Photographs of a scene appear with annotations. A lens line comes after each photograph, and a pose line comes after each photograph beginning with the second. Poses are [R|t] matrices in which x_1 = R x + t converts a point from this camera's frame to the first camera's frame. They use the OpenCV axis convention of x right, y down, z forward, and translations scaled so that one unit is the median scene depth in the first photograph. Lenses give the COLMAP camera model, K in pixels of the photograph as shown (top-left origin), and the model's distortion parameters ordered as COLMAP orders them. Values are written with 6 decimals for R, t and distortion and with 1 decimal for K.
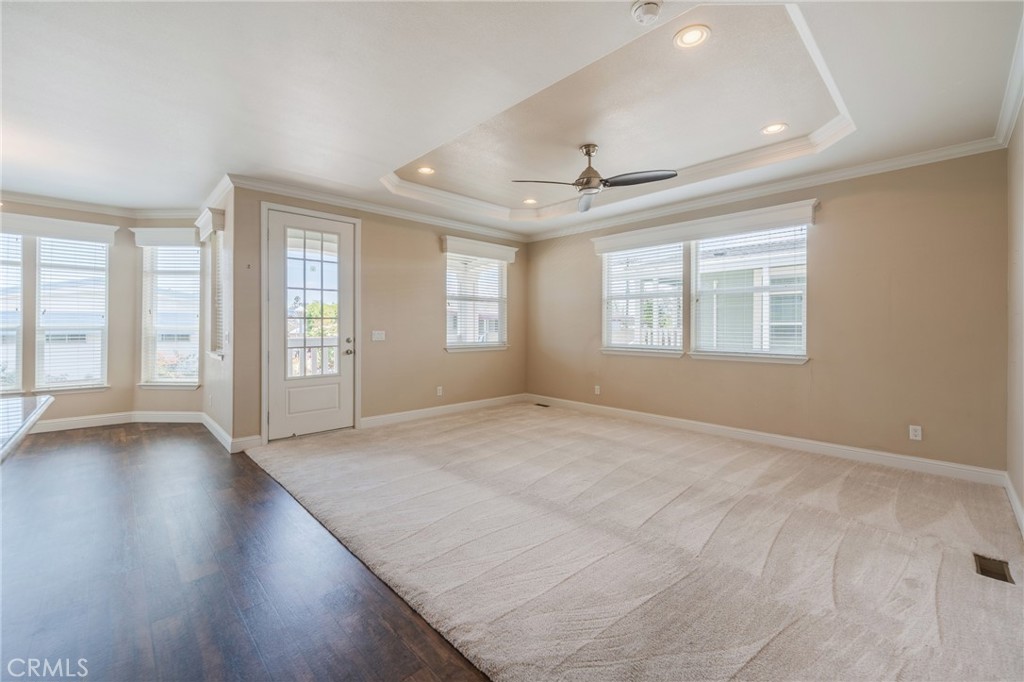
lens RADIAL K [[416.3, 0, 506.2], [0, 416.3, 327.1], [0, 0, 1]] dist [-0.001237, -0.000337]
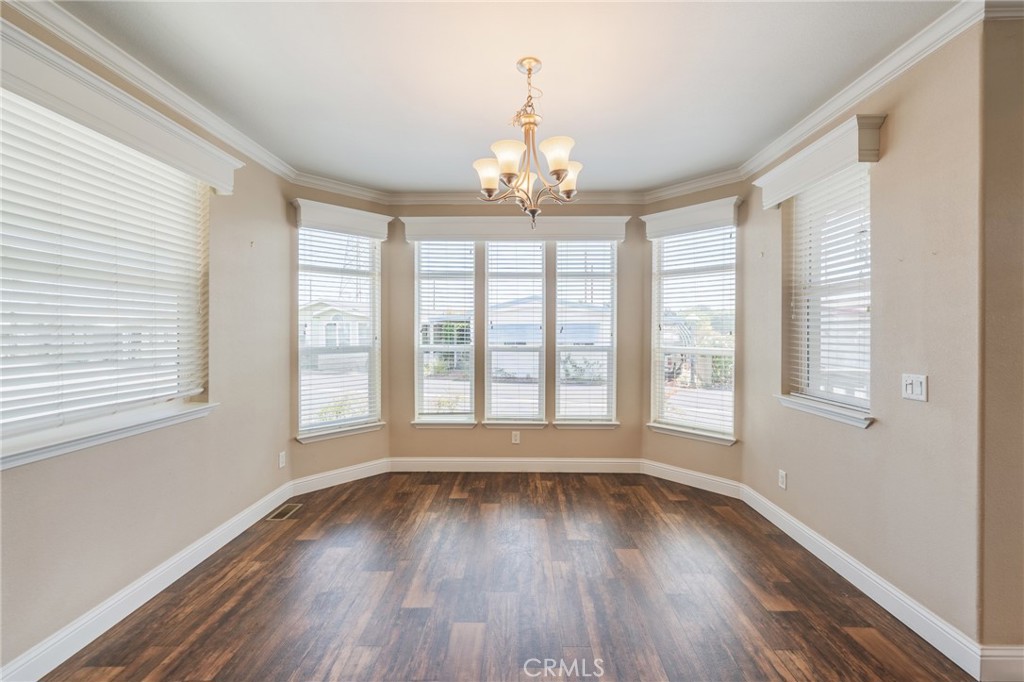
lens RADIAL K [[416.3, 0, 517.1], [0, 416.3, 332.7], [0, 0, 1]] dist [-0.001237, -0.000337]
pose [[0.713536, -0.000393, -0.700619, -0.540802], [0.000288, 1.000000, -0.000267, -0.028010], [0.700619, -0.000012, 0.713536, 0.308139]]
